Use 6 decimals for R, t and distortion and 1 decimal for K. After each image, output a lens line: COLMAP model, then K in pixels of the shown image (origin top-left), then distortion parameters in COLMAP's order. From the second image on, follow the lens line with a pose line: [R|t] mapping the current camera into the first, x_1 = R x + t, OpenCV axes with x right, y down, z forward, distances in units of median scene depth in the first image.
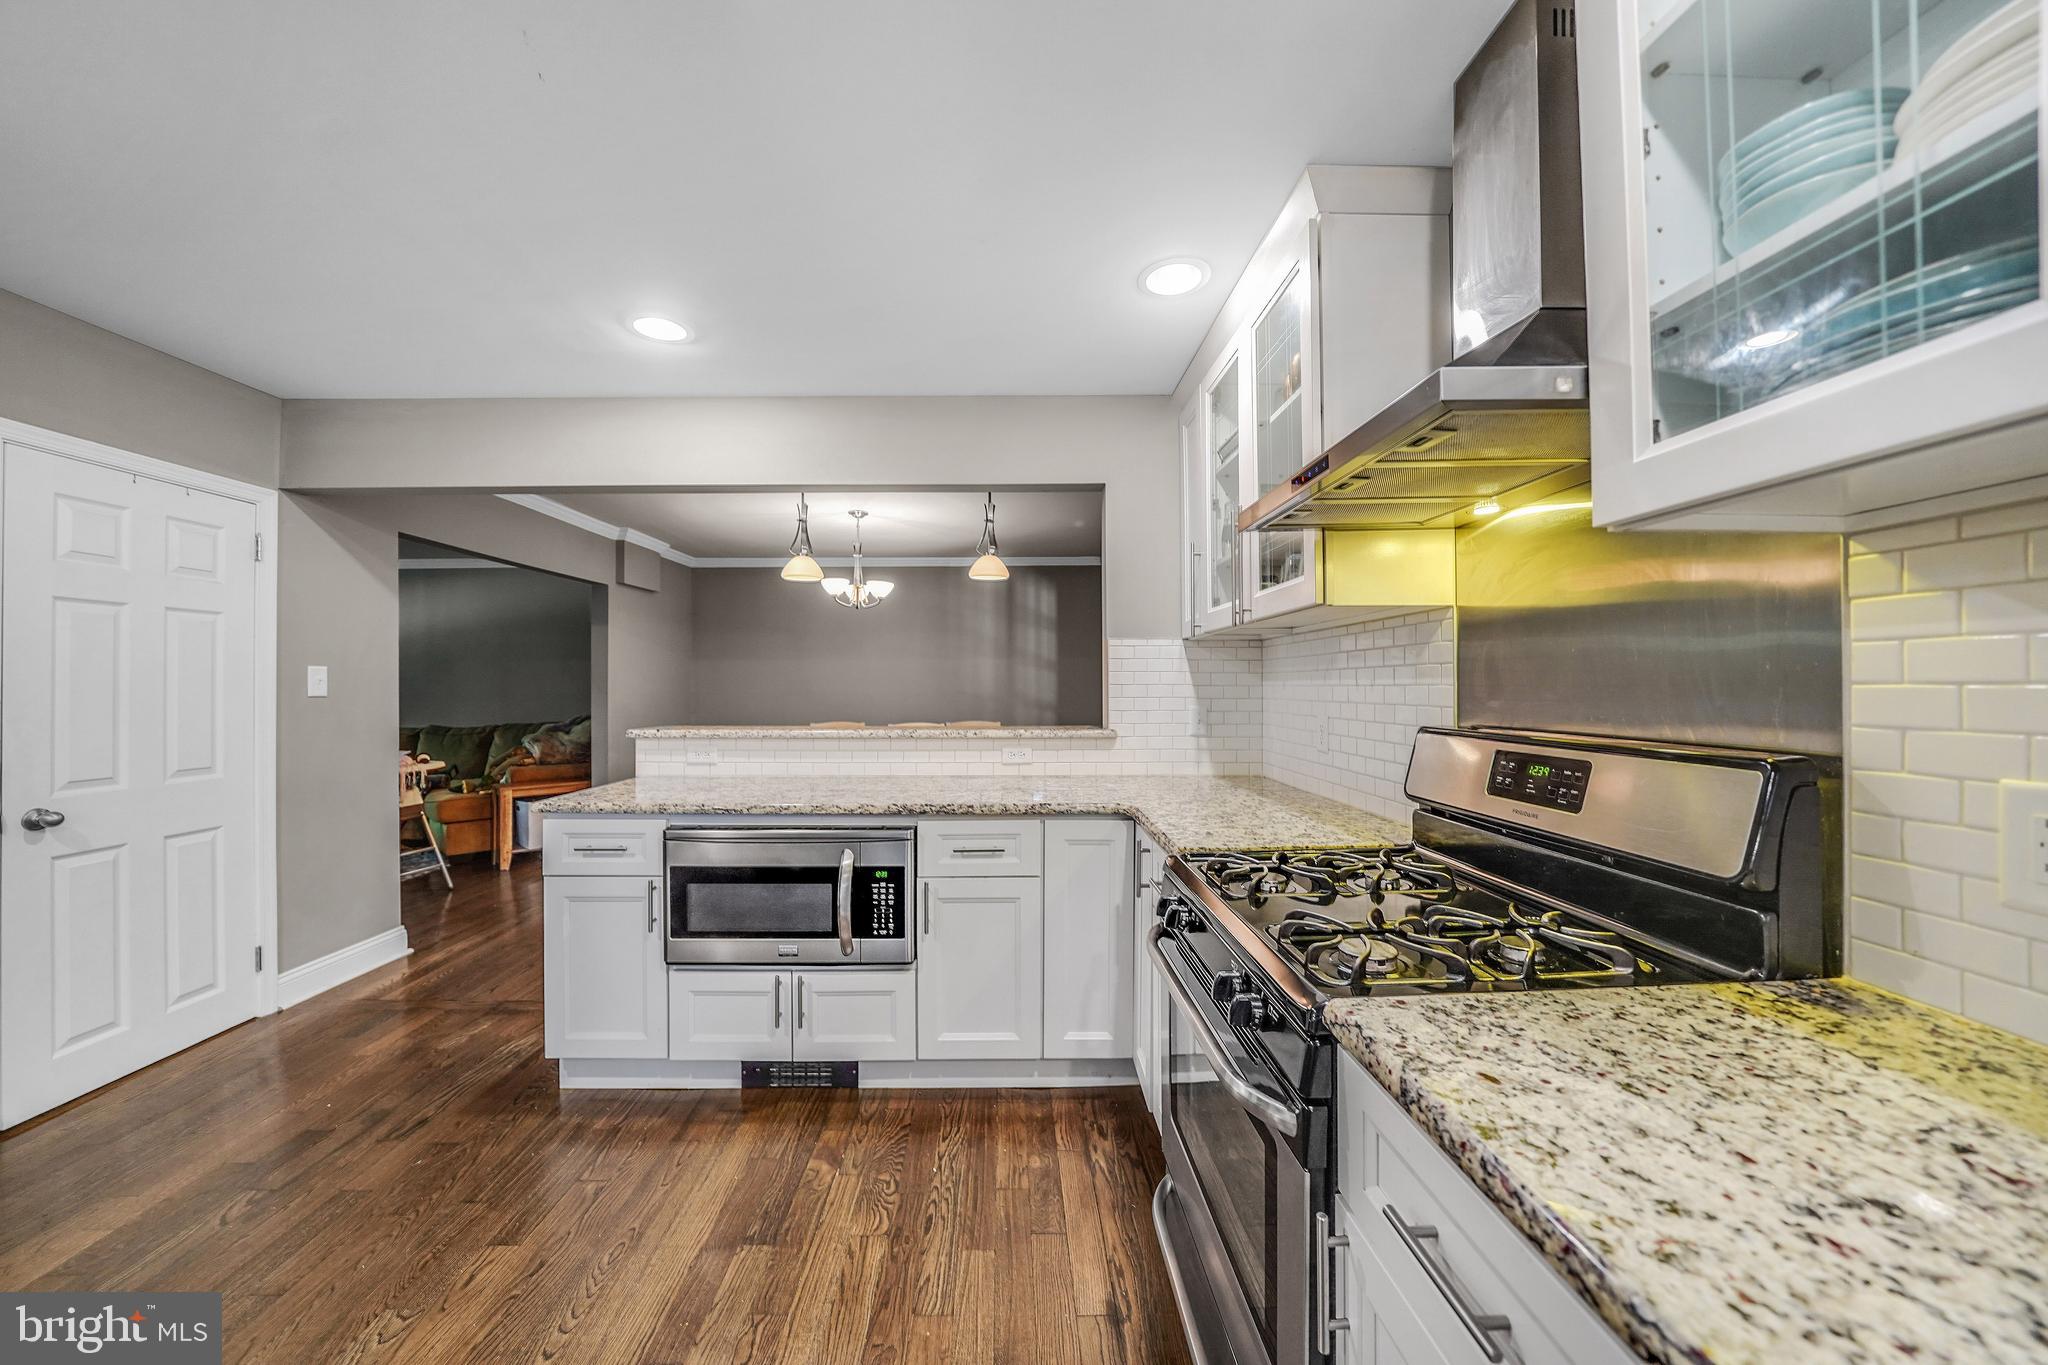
lens RADIAL K [[714.7, 0, 1019.0], [0, 714.7, 679.8], [0, 0, 1]] dist [-0.026898, 0.003225]
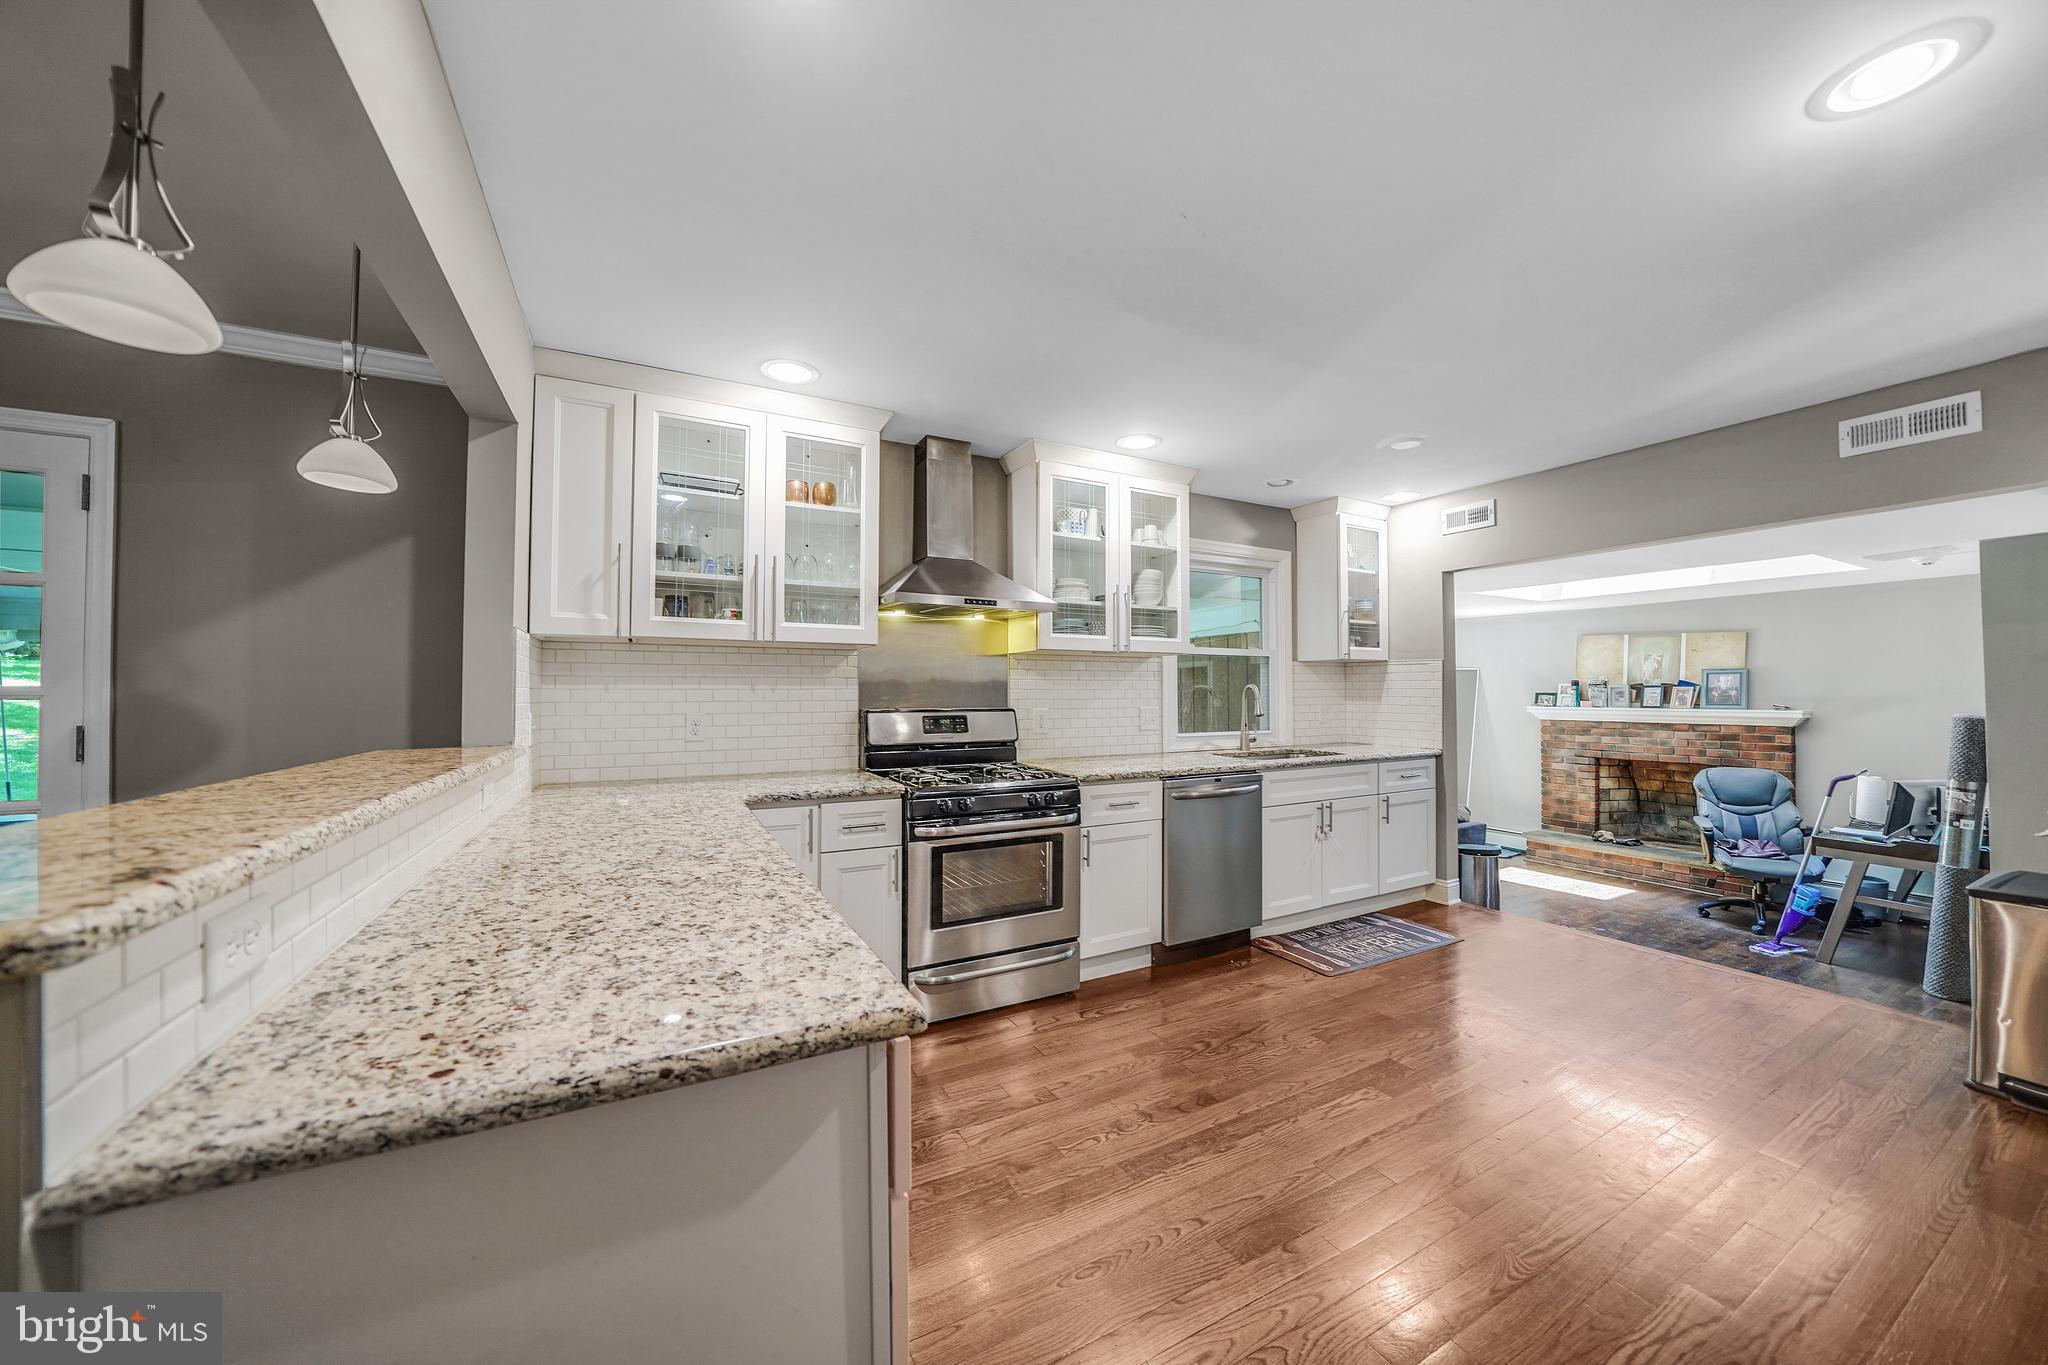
lens RADIAL K [[714.7, 0, 1019.0], [0, 714.7, 679.8], [0, 0, 1]] dist [-0.026898, 0.003225]
pose [[-0.449178, 0.018418, 0.893253, -1.033364], [-0.005553, 0.999711, -0.023406, 0.018505], [-0.893425, -0.015474, -0.448945, 1.117284]]
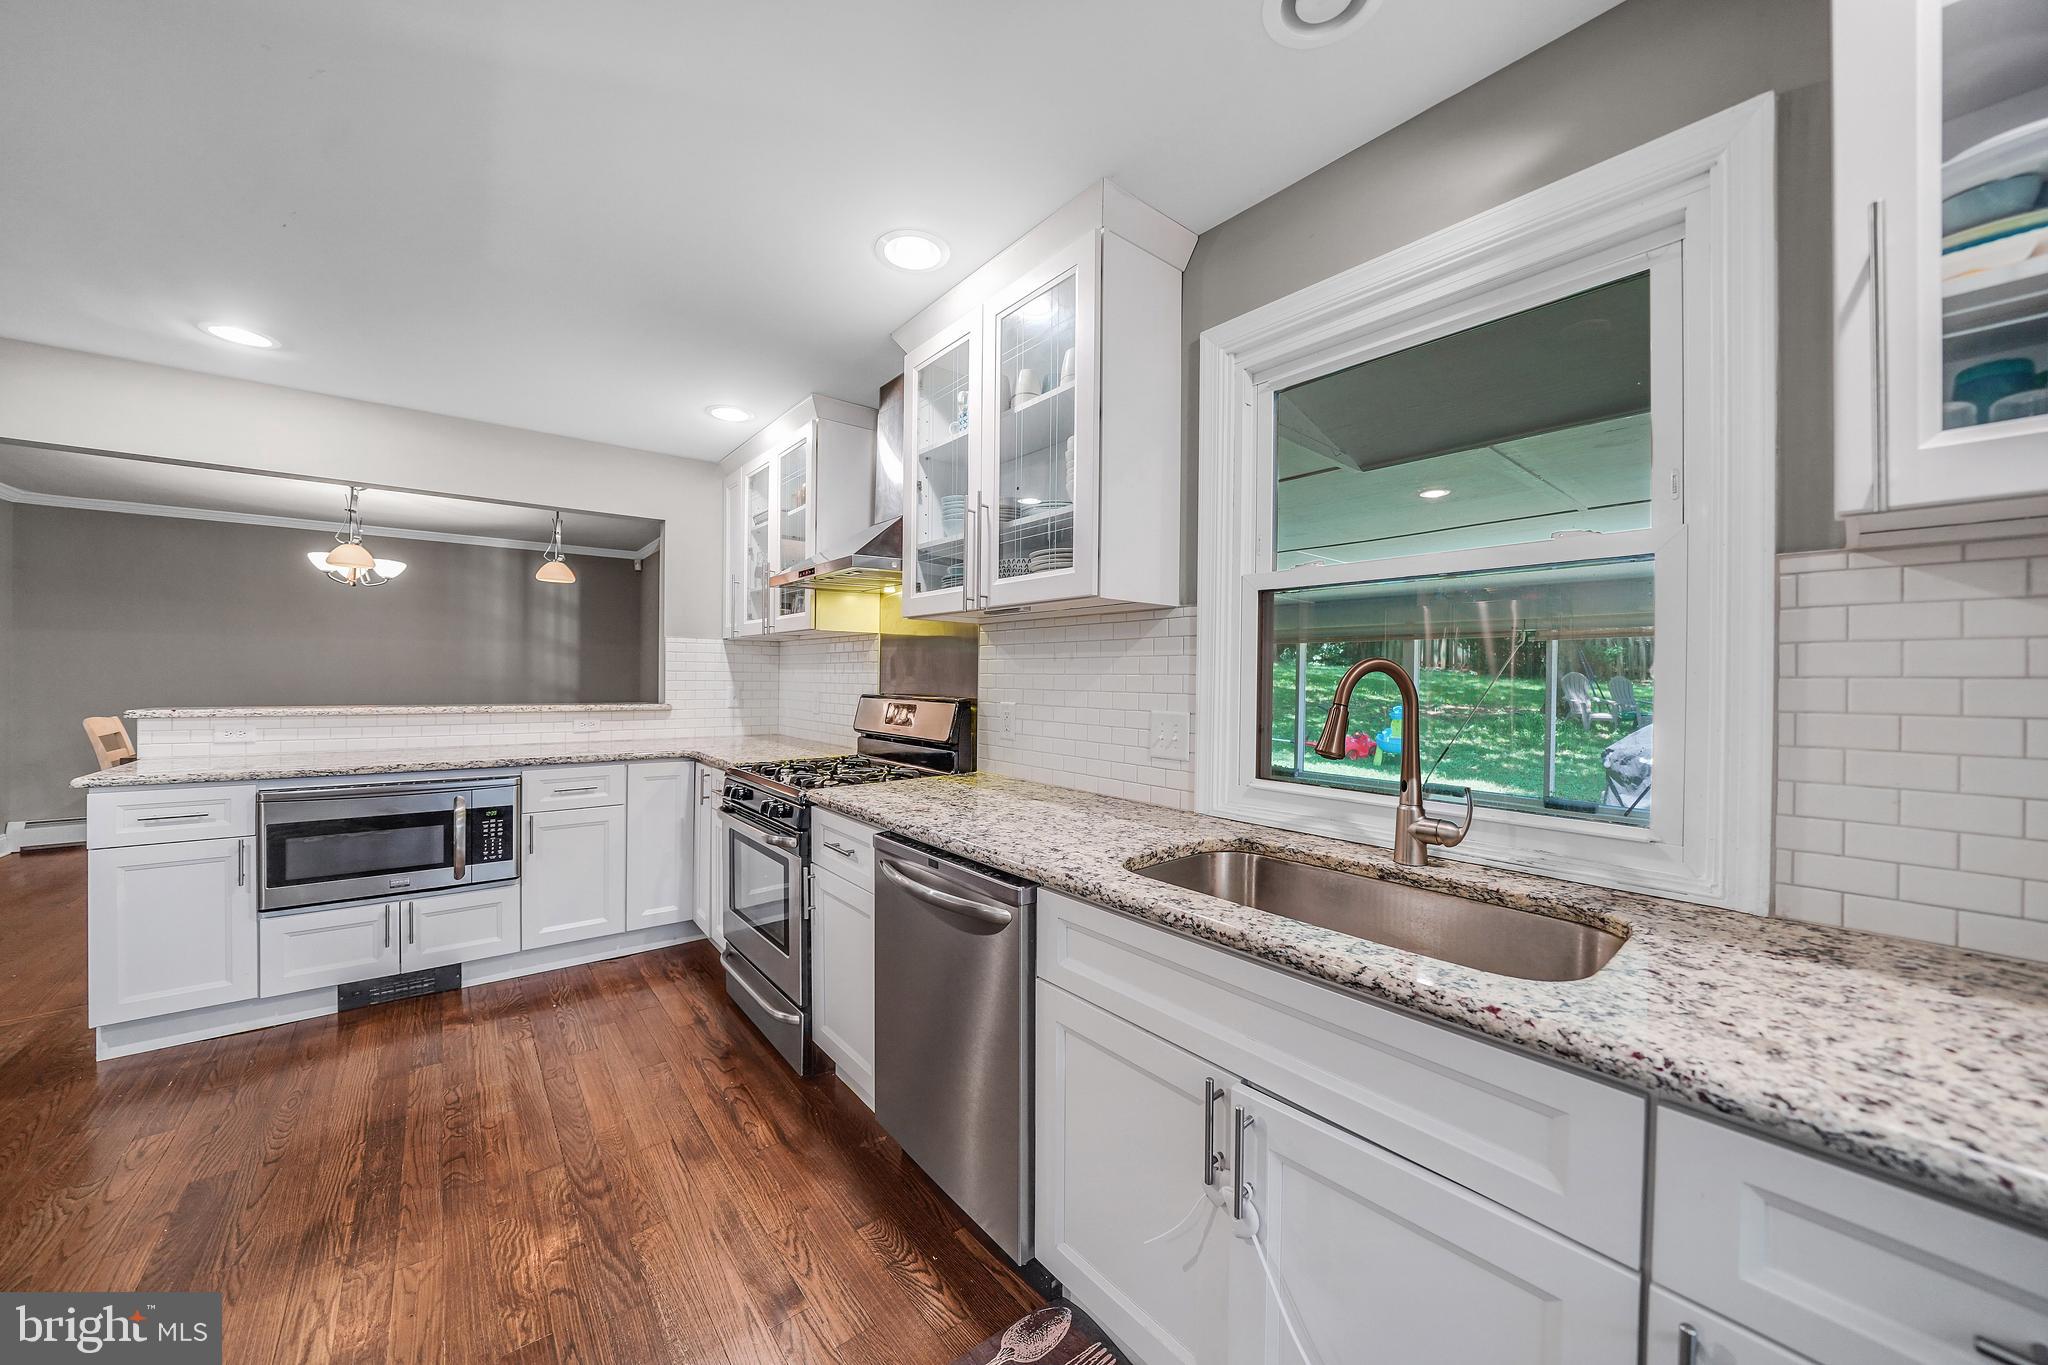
lens RADIAL K [[714.7, 0, 1019.0], [0, 714.7, 679.8], [0, 0, 1]] dist [-0.026898, 0.003225]
pose [[0.788963, 0.007174, 0.614399, -0.222888], [-0.017068, 0.999802, 0.010244, -0.001309], [-0.614204, -0.018569, 0.788929, -0.605605]]
